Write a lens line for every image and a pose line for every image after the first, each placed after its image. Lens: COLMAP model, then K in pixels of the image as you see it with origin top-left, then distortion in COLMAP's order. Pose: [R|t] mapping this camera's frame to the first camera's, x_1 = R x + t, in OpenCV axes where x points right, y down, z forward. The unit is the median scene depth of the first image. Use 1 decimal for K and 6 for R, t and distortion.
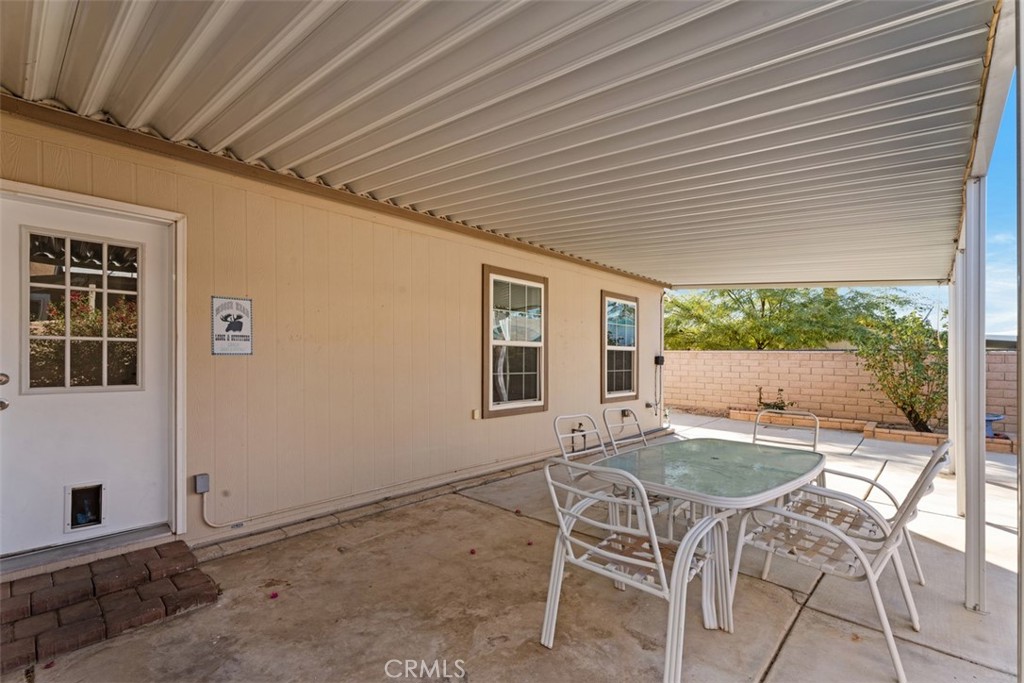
lens RADIAL K [[462.8, 0, 512.0], [0, 462.8, 341.5], [0, 0, 1]] dist [0.002949, 0.000451]
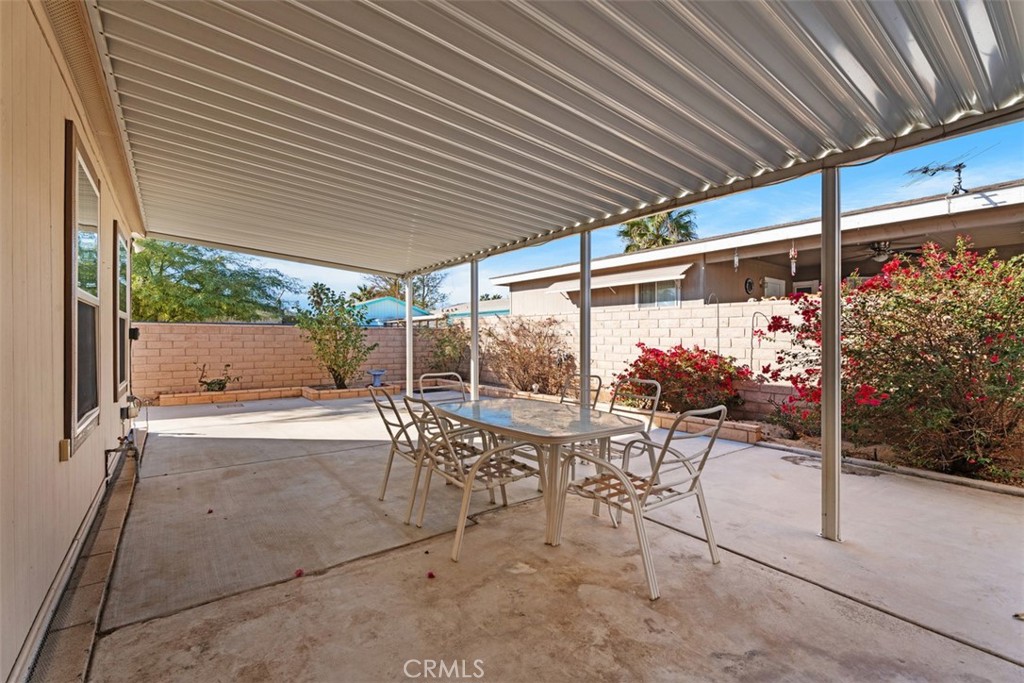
lens RADIAL K [[456.6, 0, 518.6], [0, 456.6, 333.1], [0, 0, 1]] dist [0.002223, 0.000370]
pose [[0.176995, -0.002092, 0.984209, -0.243315], [-0.031338, 0.999479, 0.007760, 0.014384], [-0.983713, -0.032217, 0.176838, 0.278113]]
